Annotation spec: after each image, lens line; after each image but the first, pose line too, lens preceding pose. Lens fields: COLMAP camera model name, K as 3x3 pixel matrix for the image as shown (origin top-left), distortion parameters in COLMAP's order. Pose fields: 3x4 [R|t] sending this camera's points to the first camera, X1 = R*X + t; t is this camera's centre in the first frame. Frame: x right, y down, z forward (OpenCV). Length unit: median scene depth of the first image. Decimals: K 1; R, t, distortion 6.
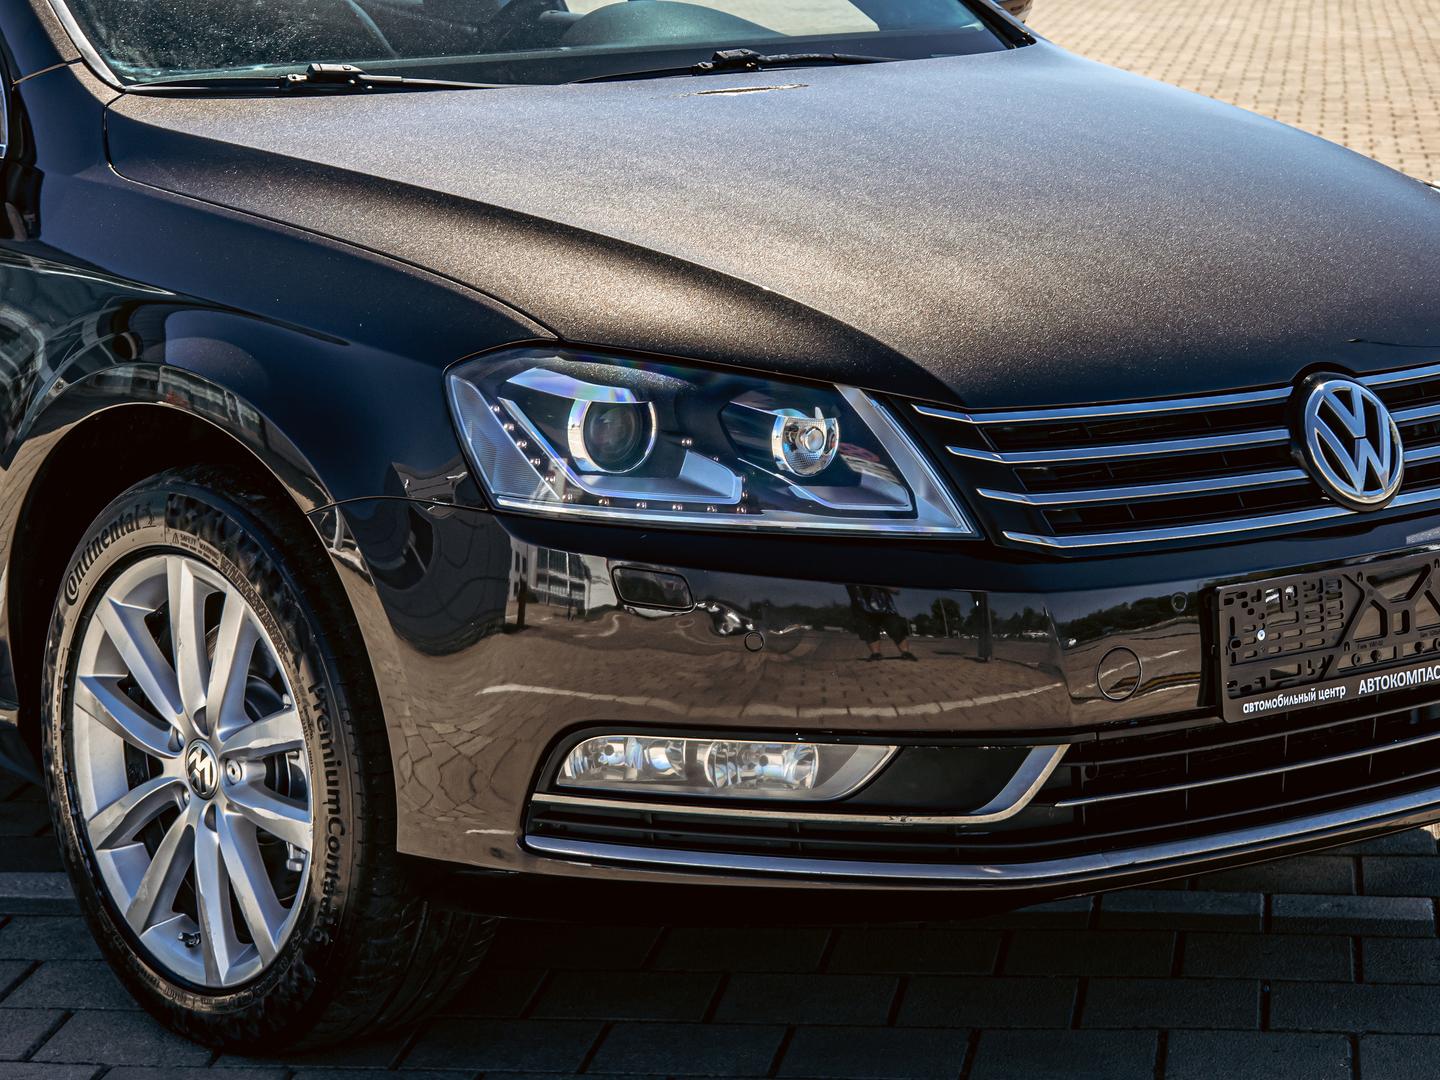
lens RADIAL K [[4061.0, 0, 720.0], [0, 4061.0, 540.0], [0, 0, 1]] dist [-0.177146, 8.863398]
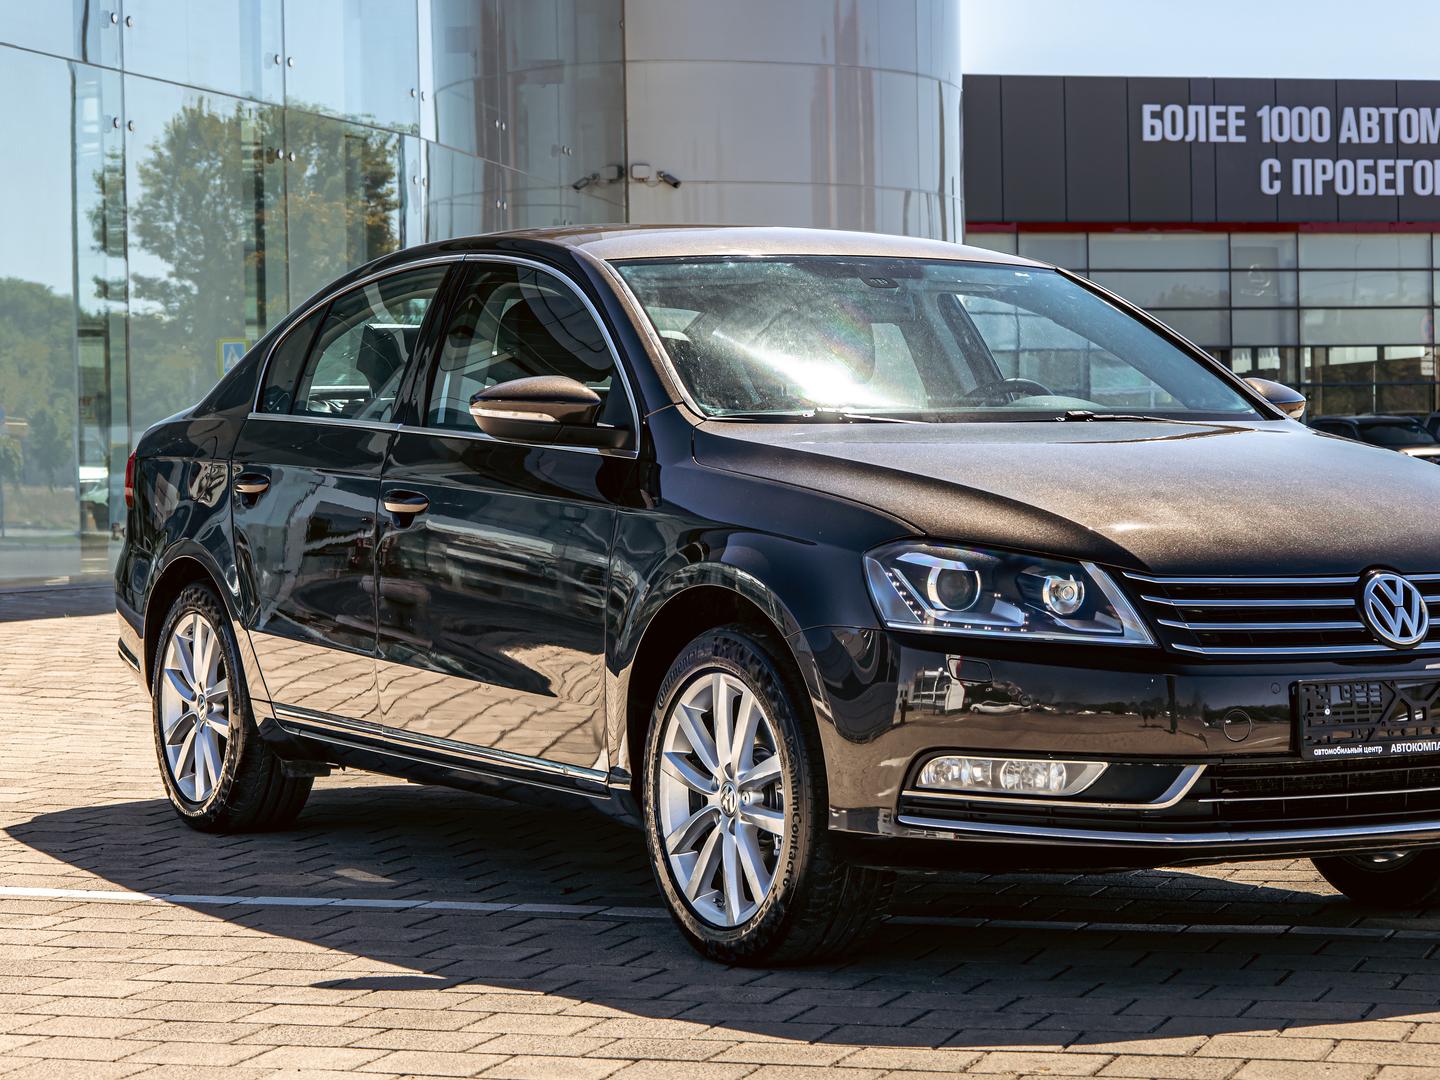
lens RADIAL K [[4061.0, 0, 720.0], [0, 4061.0, 540.0], [0, 0, 1]] dist [-0.177146, 8.863398]
pose [[0.981506, 0.010194, -0.191161, 0.204459], [-0.041405, 0.986248, -0.159999, 0.232580], [0.186901, 0.164955, 0.968431, -0.711068]]
